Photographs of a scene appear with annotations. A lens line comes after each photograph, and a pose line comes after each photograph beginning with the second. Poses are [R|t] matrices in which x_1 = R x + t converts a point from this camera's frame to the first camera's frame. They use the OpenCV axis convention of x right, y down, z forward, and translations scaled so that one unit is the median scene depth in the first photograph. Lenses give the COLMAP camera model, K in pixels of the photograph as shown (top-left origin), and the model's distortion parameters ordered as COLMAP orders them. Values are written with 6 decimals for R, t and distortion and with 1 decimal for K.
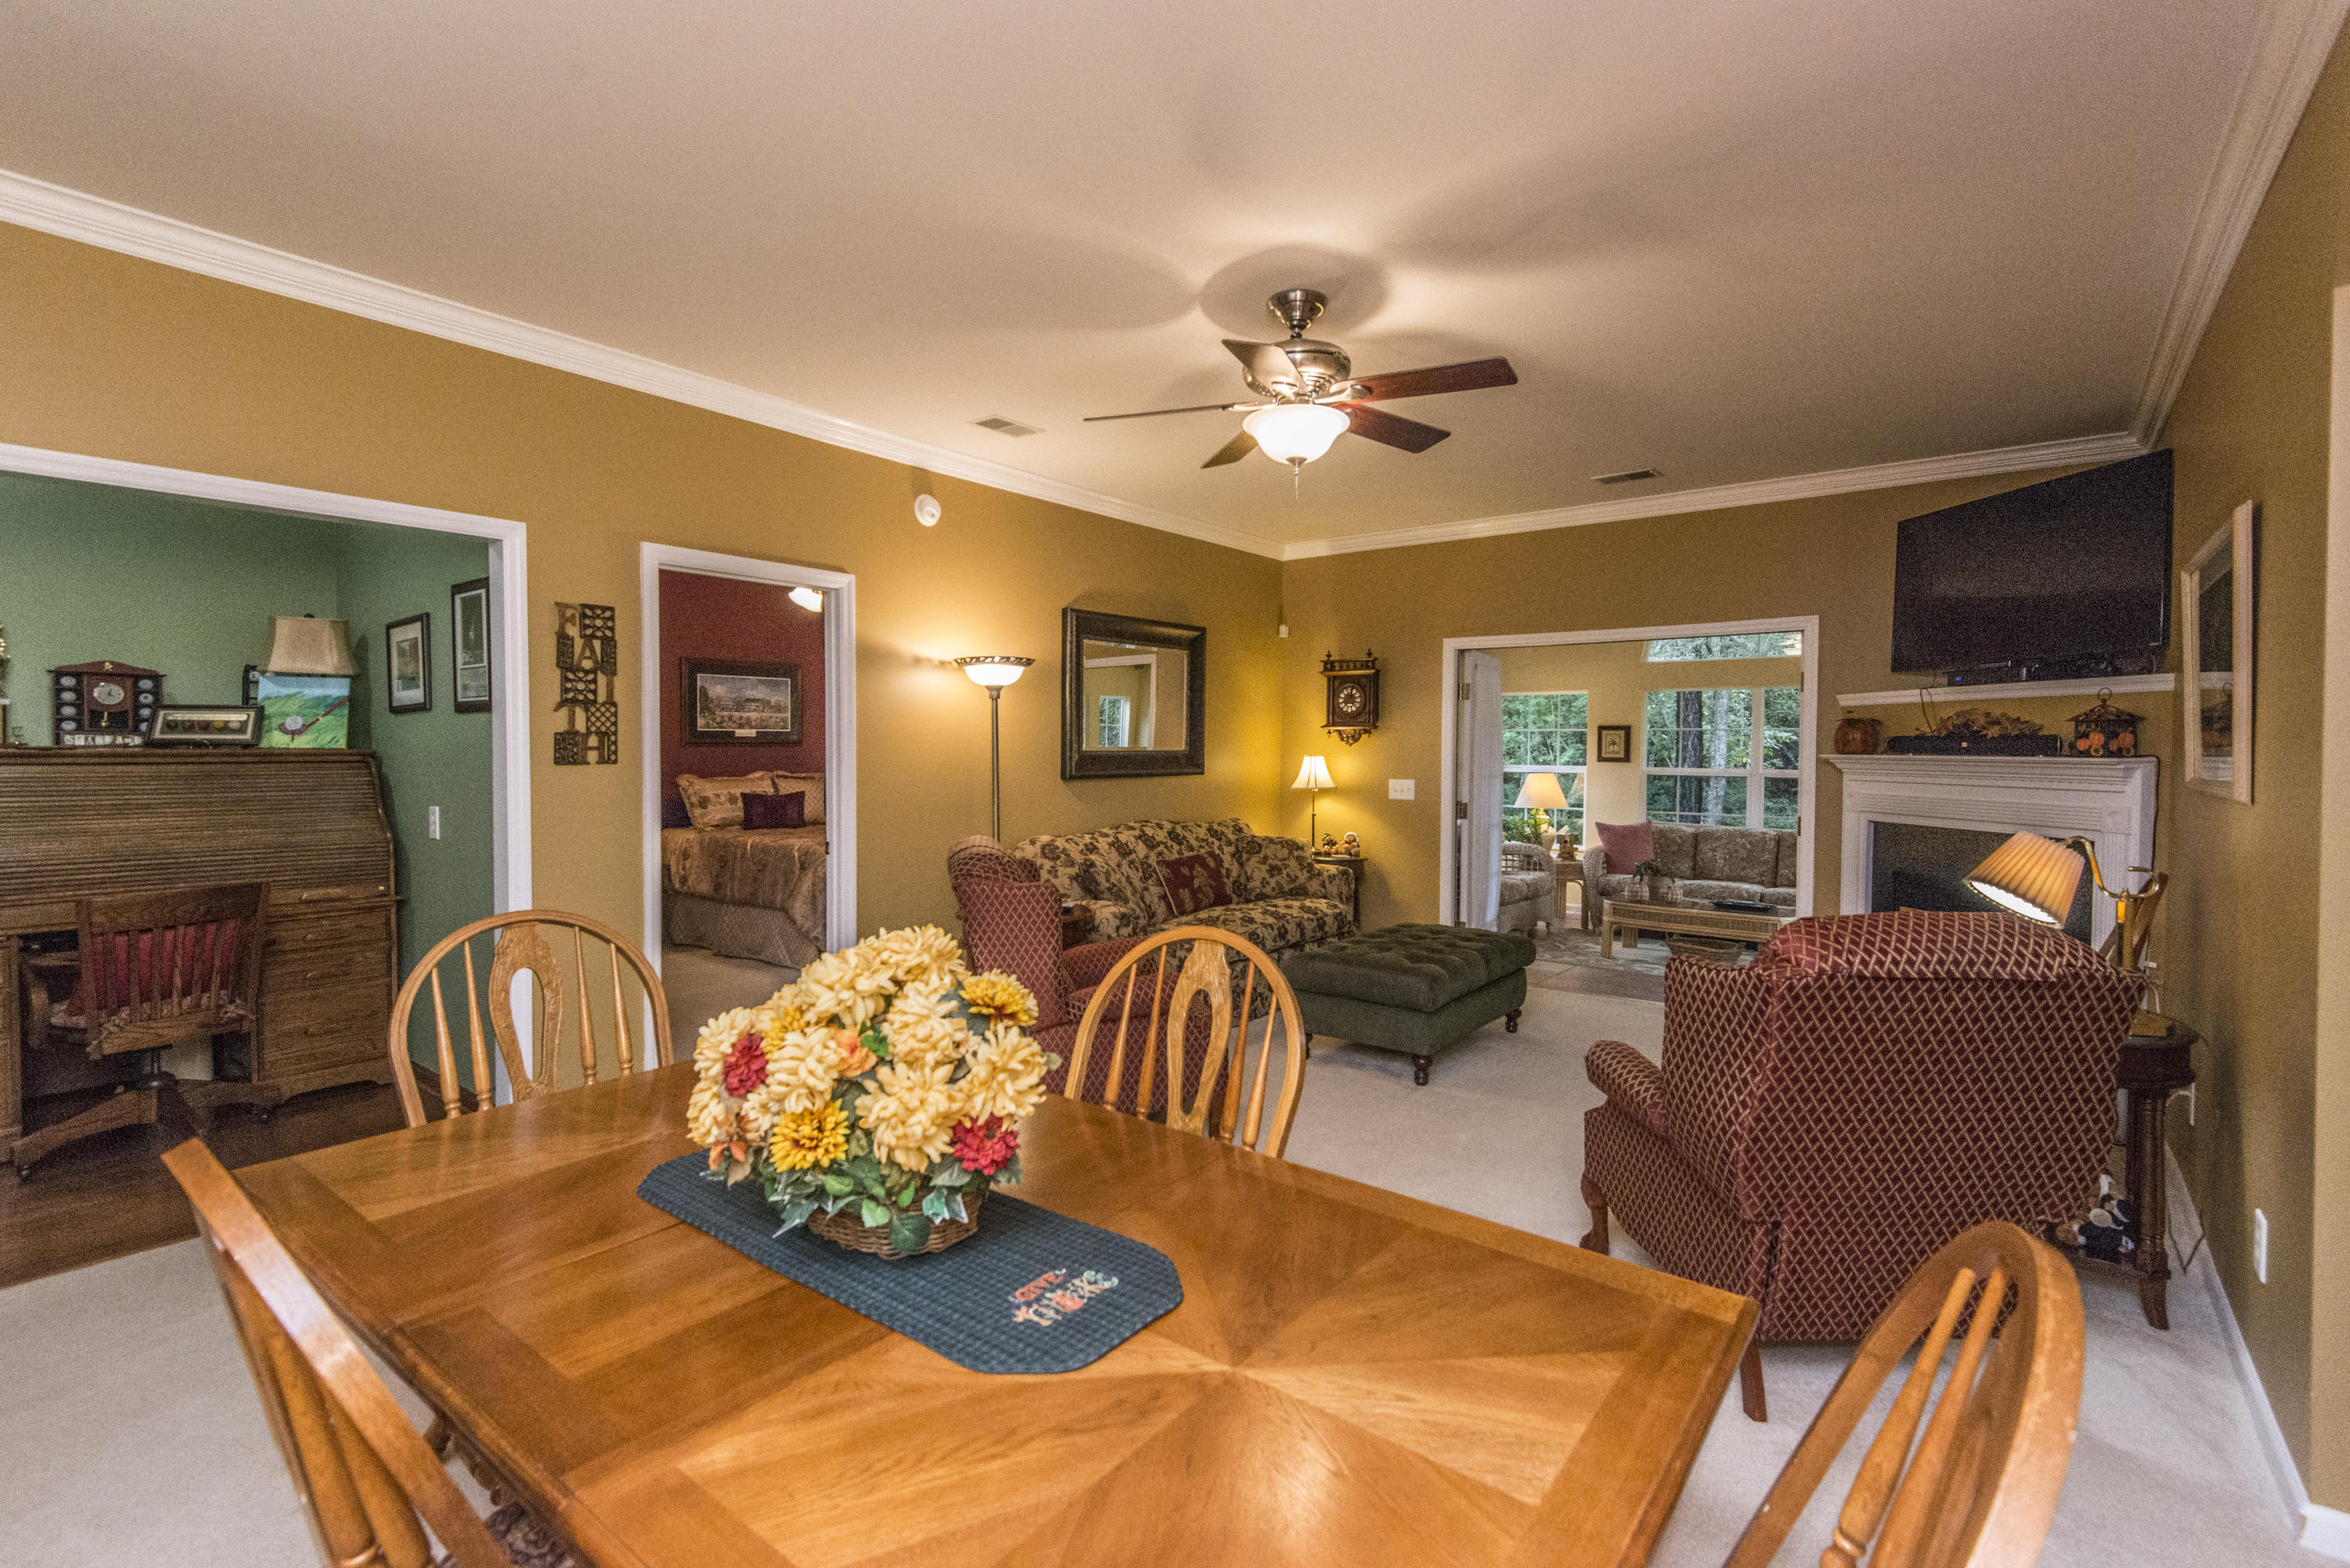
lens RADIAL K [[1057.6, 0, 1157.2], [0, 1057.6, 773.3], [0, 0, 1]] dist [0.017799, -0.007191]
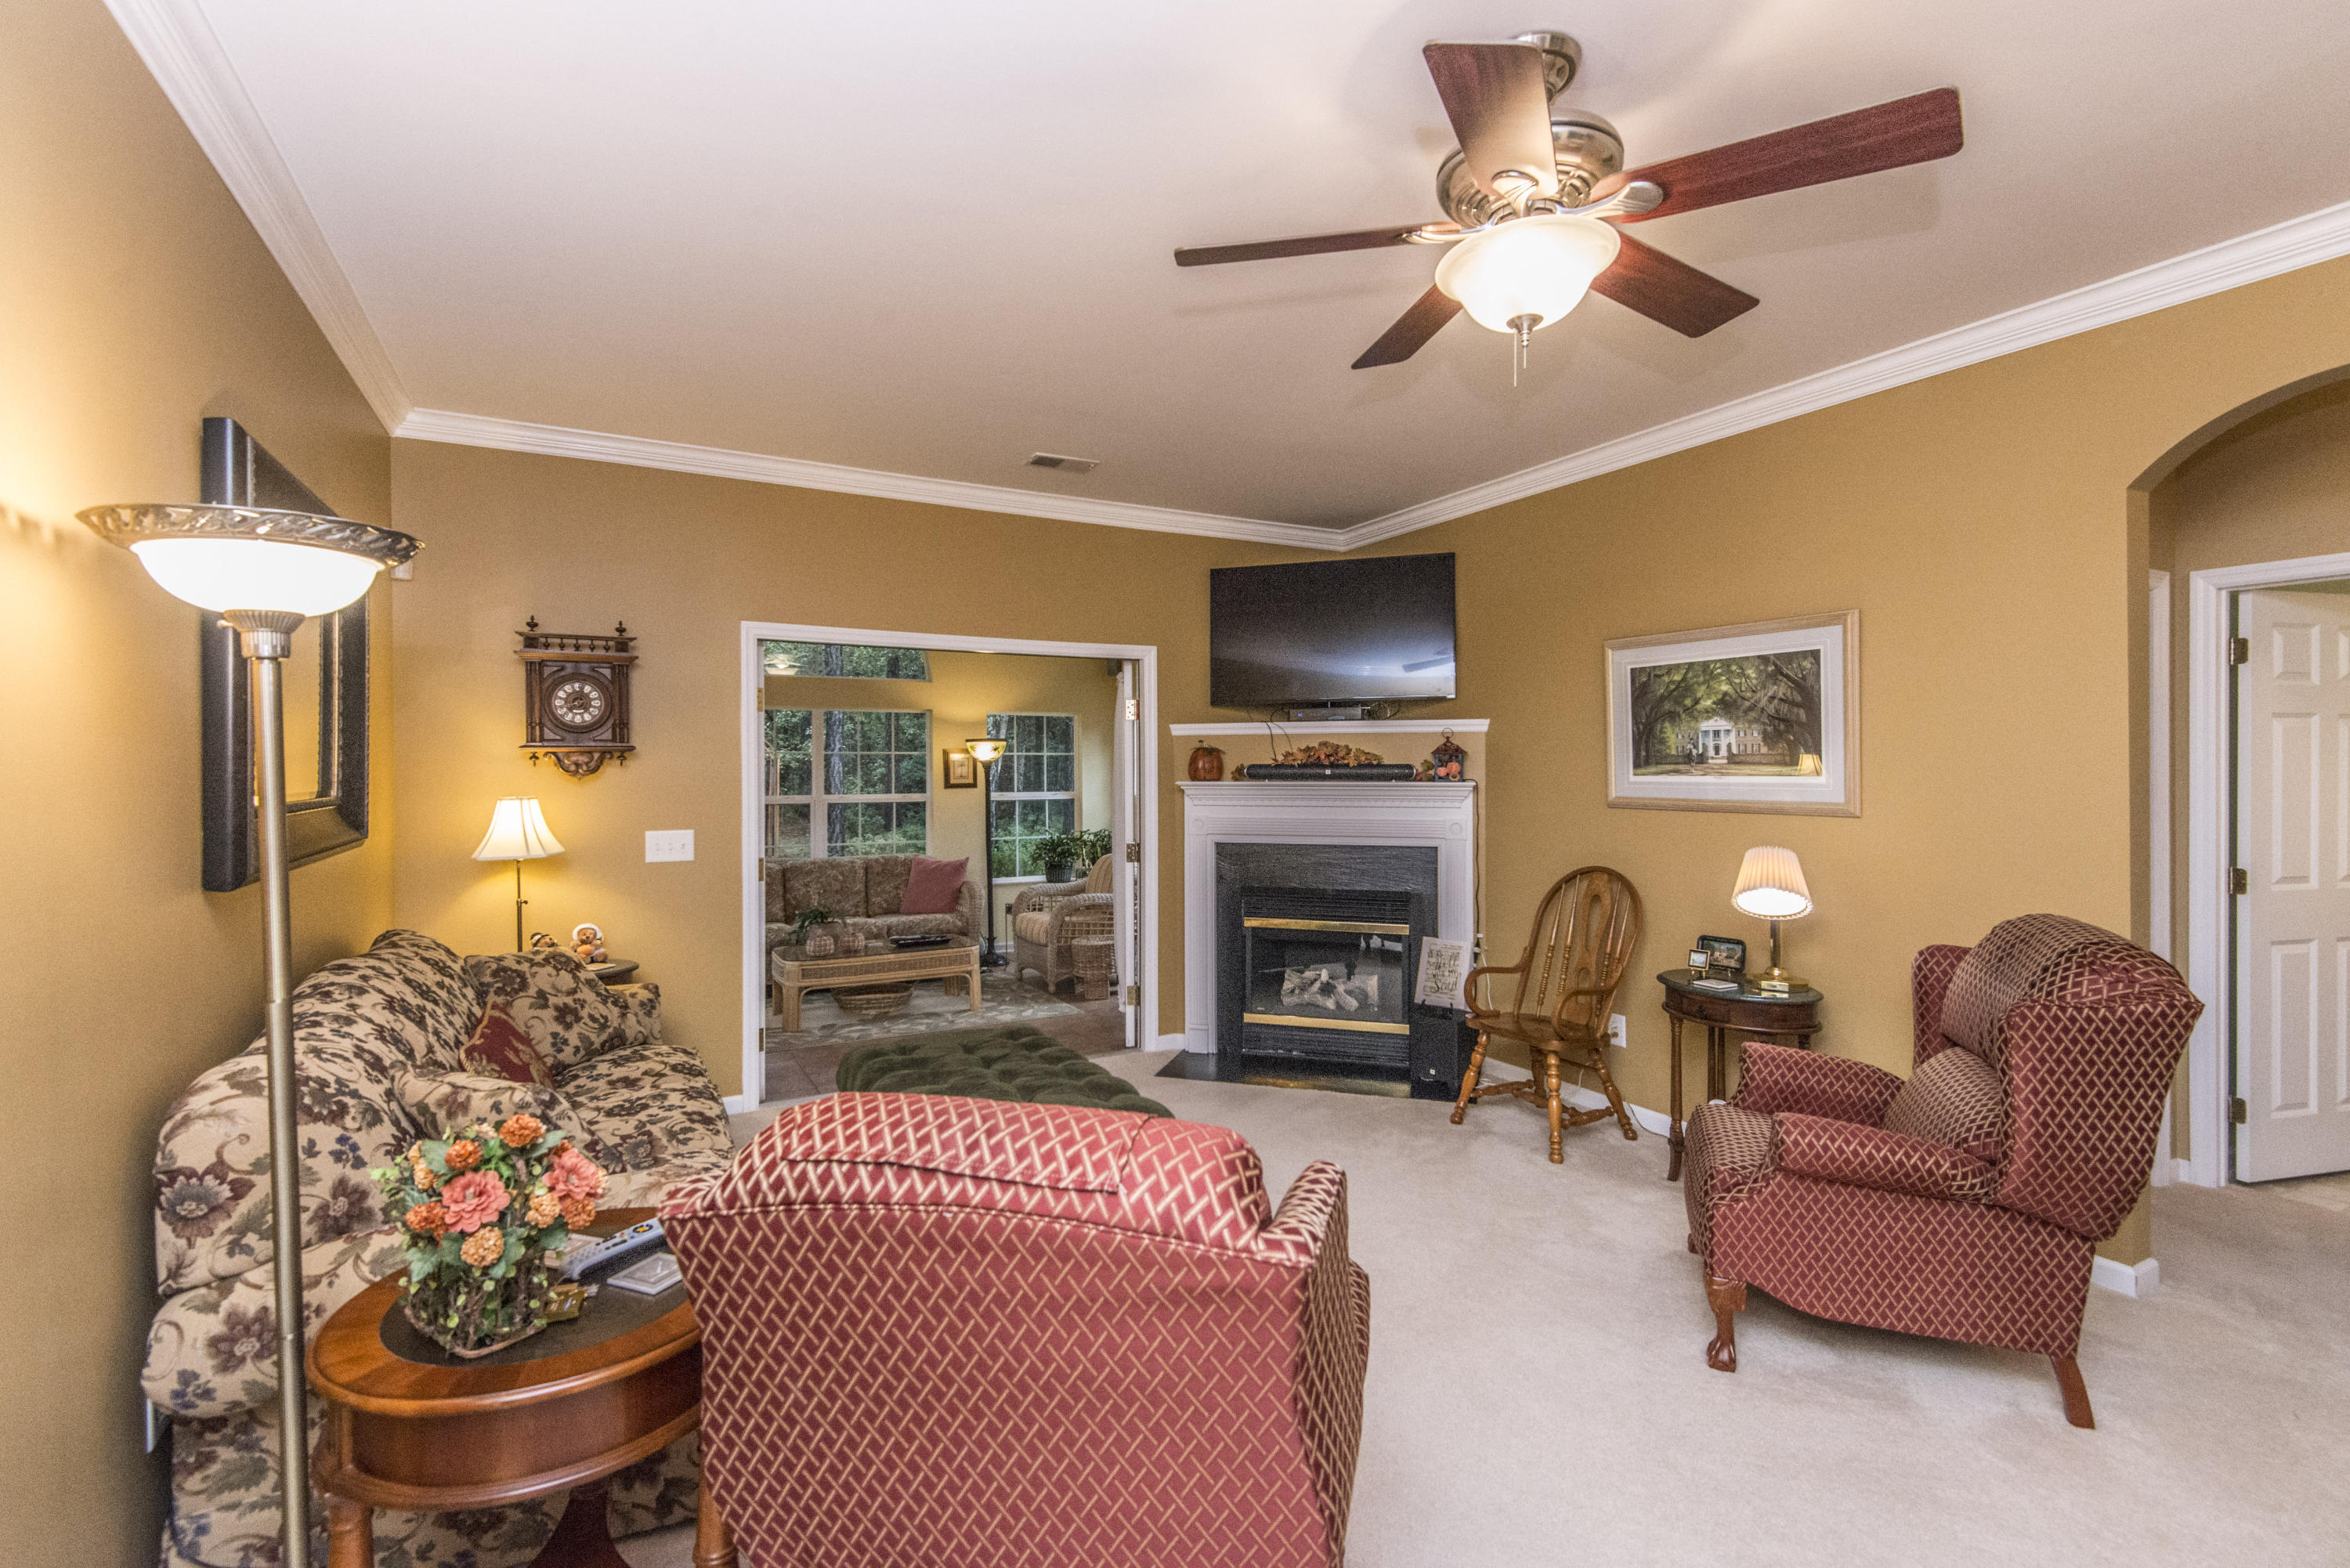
lens RADIAL K [[1057.6, 0, 1184.8], [0, 1057.6, 778.7], [0, 0, 1]] dist [0.017799, -0.007191]
pose [[0.379985, -0.018607, 0.924805, -0.279249], [0.029348, 0.999537, 0.008052, -0.024603], [-0.924527, 0.024082, 0.380355, 0.520542]]
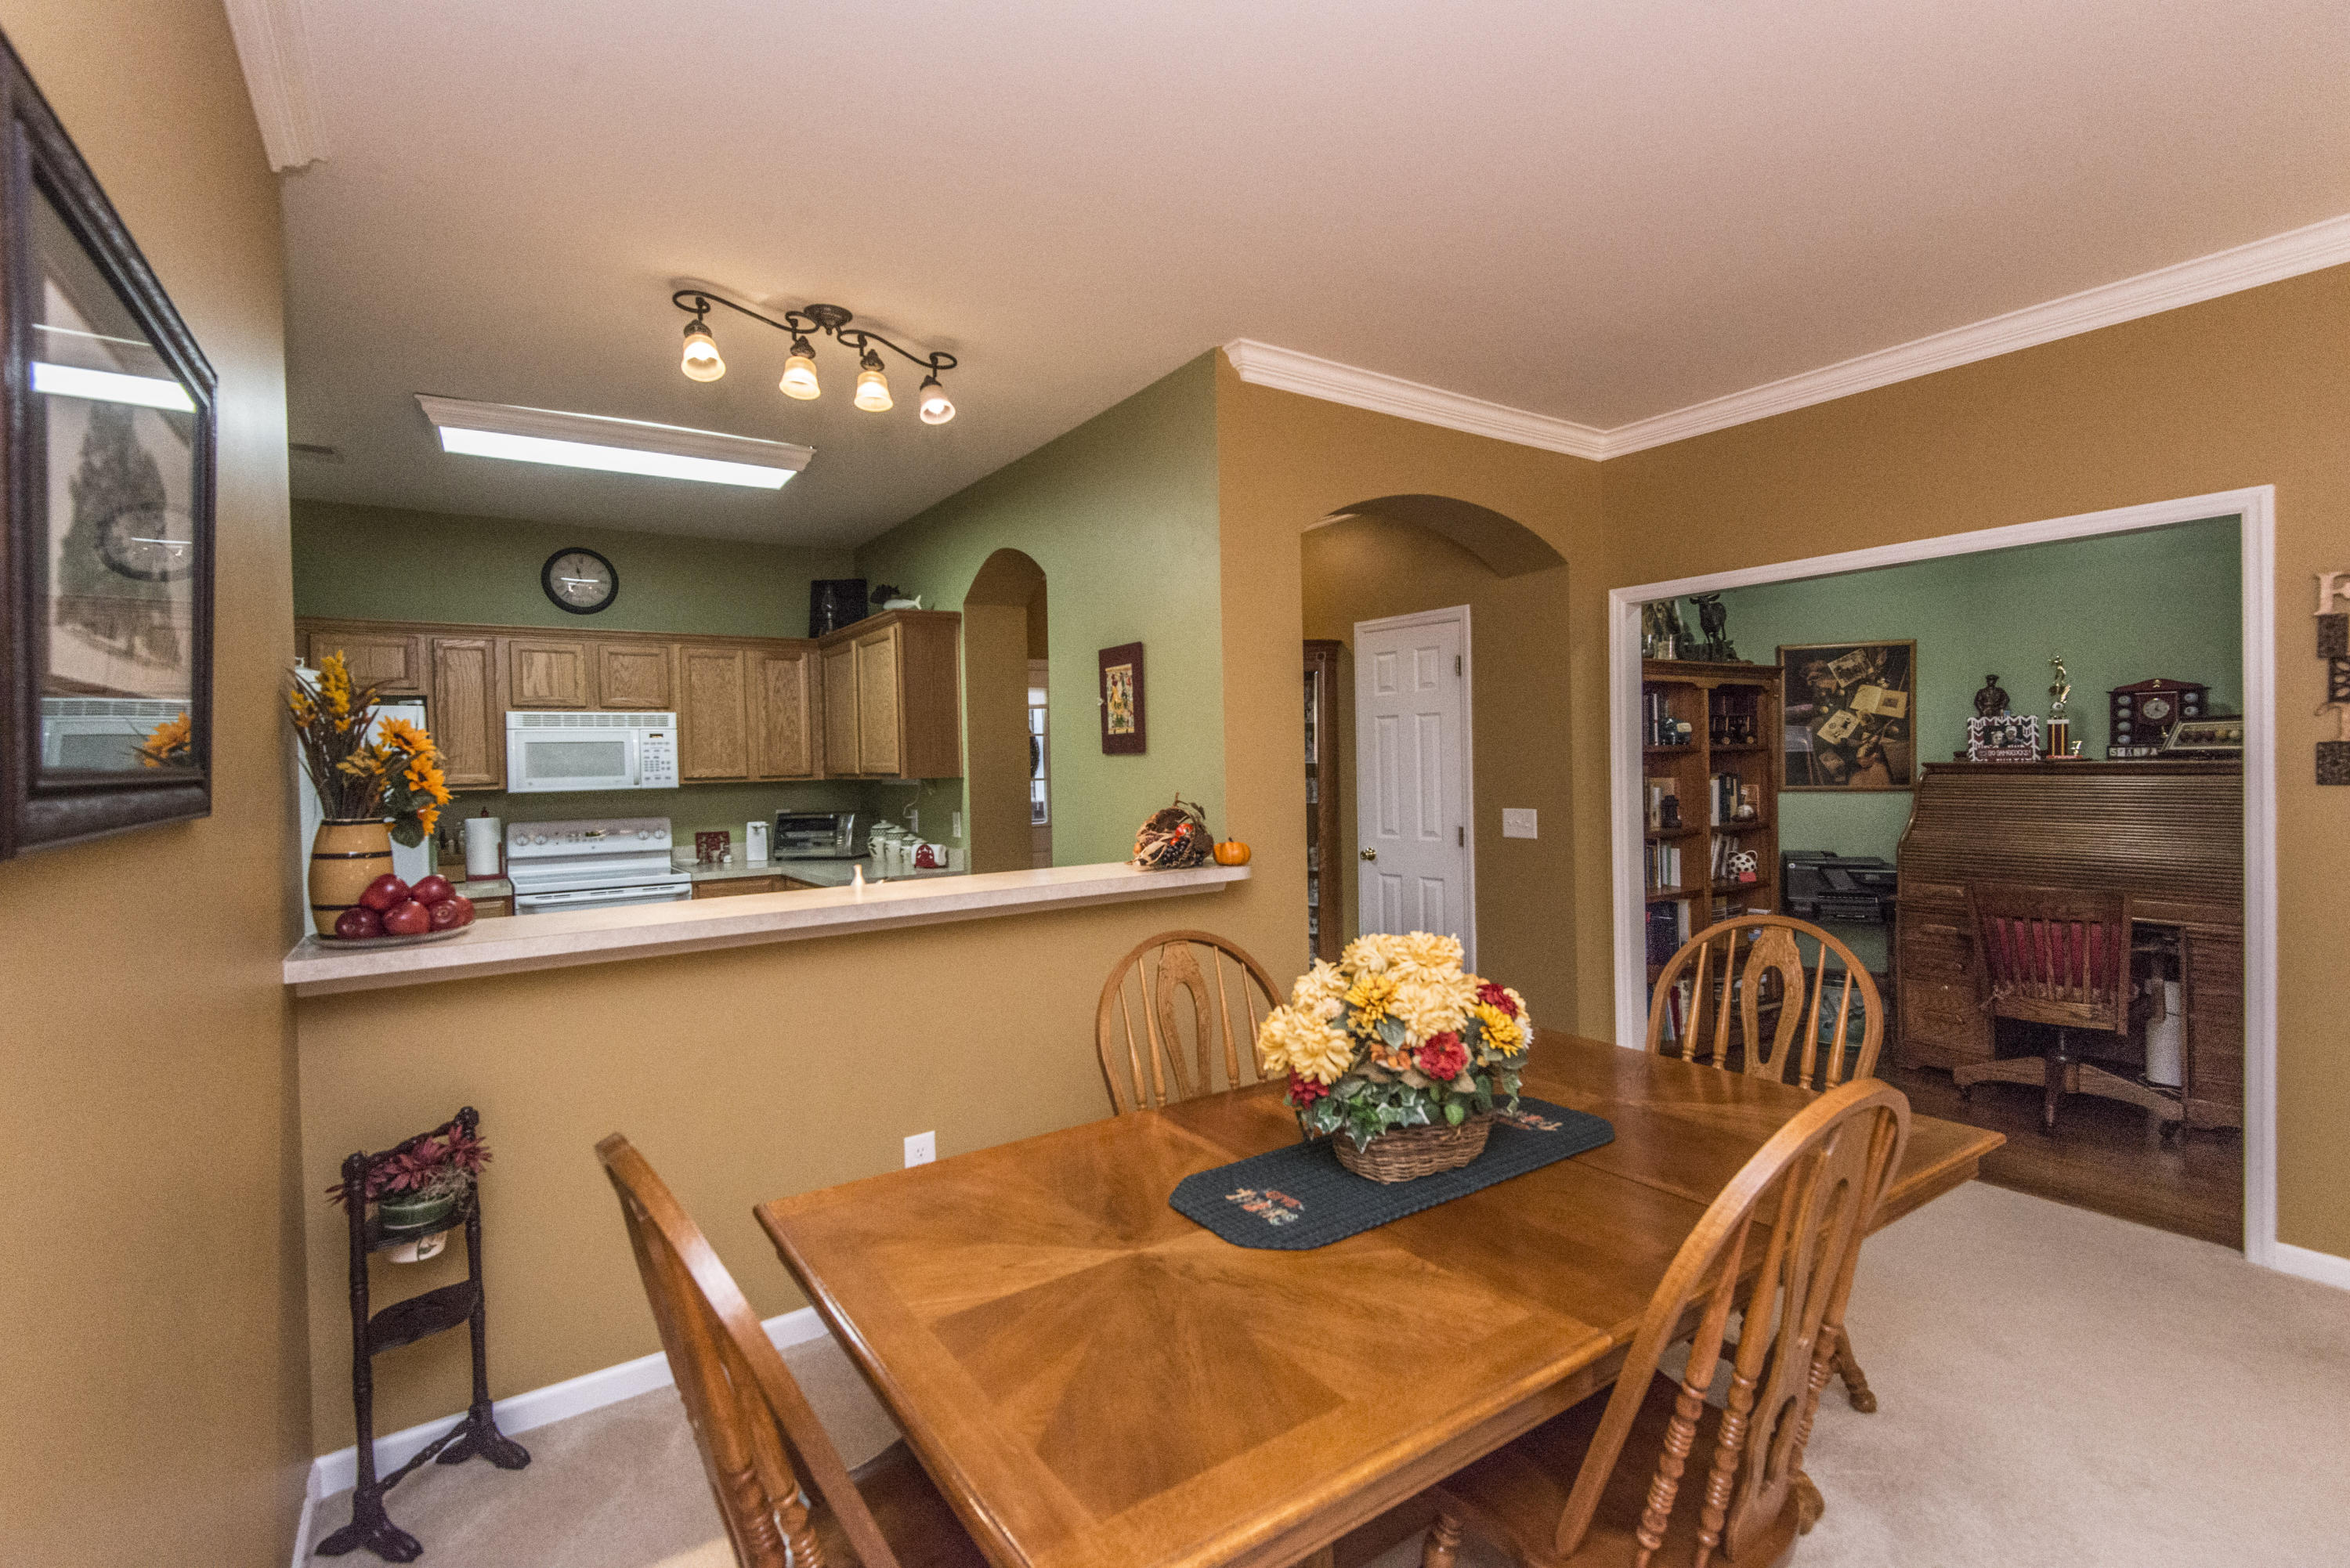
lens RADIAL K [[1057.6, 0, 1187.5], [0, 1057.6, 761.6], [0, 0, 1]] dist [0.017799, -0.007191]
pose [[-0.284689, 0.002242, -0.958617, 0.250138], [-0.006253, 0.999972, 0.004195, -0.013746], [0.958600, 0.007189, -0.284667, 0.265771]]
